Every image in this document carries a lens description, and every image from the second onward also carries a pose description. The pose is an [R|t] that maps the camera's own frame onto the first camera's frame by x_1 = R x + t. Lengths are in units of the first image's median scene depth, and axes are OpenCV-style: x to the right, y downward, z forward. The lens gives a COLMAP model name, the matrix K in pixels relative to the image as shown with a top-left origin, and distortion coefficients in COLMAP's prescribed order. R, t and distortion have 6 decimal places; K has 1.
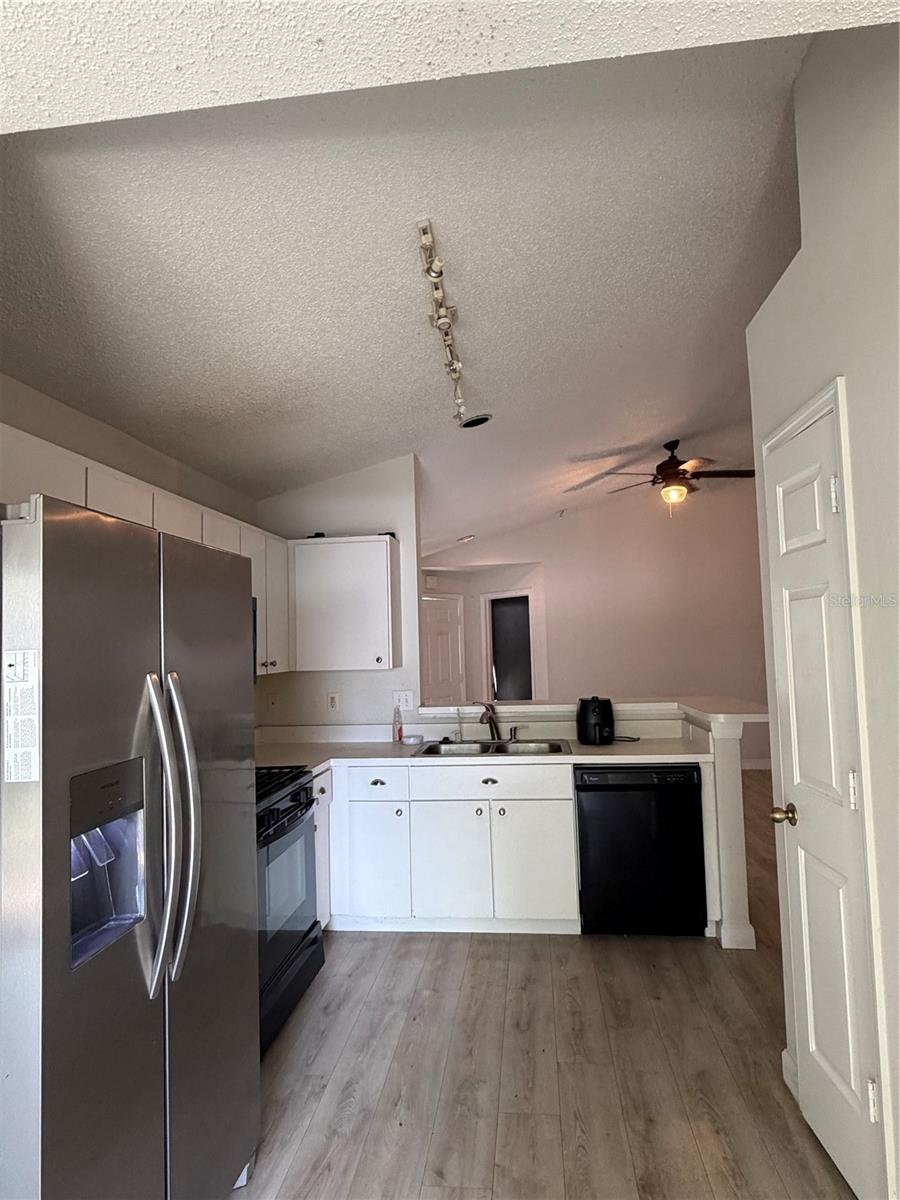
lens RADIAL K [[704.0, 0, 447.5], [0, 704.0, 602.6], [0, 0, 1]] dist [0.001082, -0.002480]
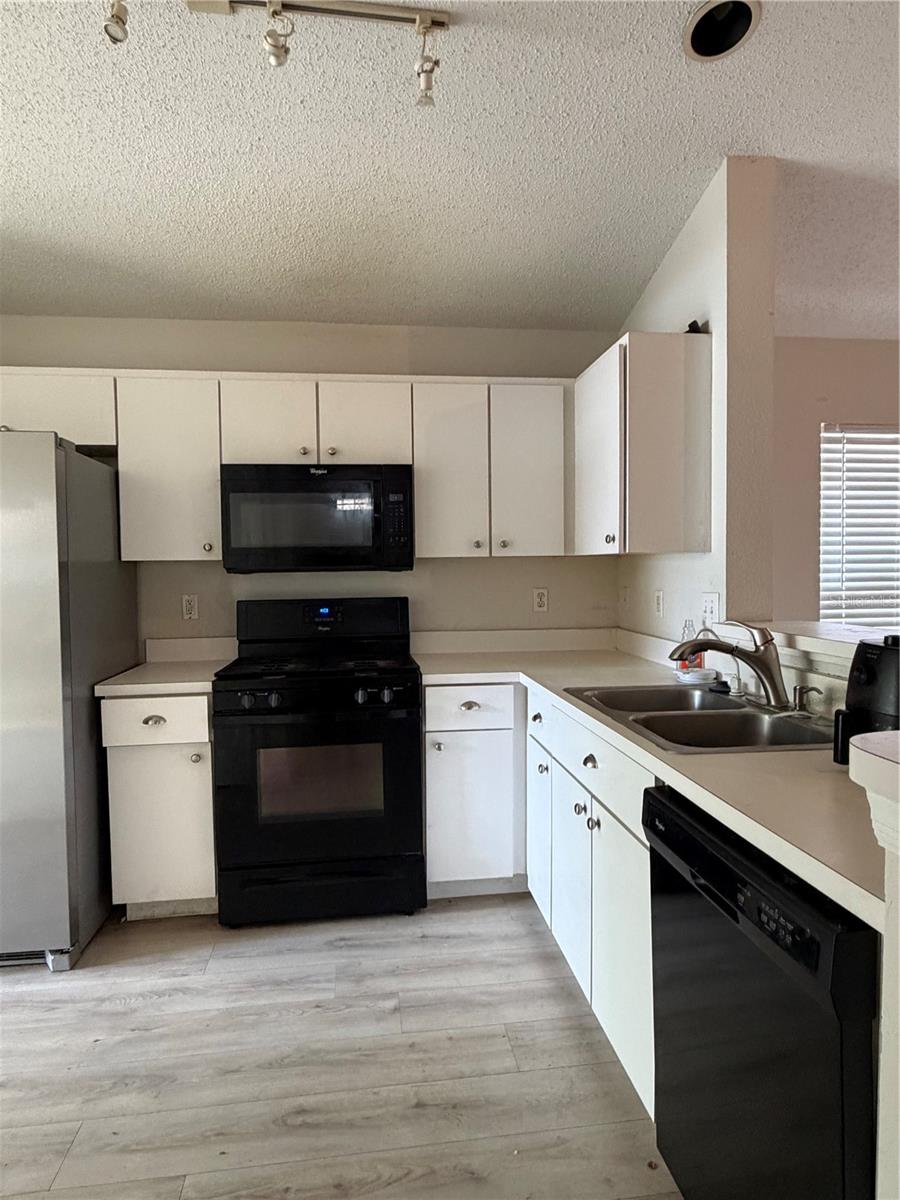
lens RADIAL K [[704.0, 0, 448.6], [0, 704.0, 600.2], [0, 0, 1]] dist [0.001082, -0.002480]
pose [[0.240302, 0.060053, -0.968839, 0.700947], [0.061939, 0.995102, 0.077044, 0.118358], [0.968720, -0.078523, 0.235405, 1.021564]]
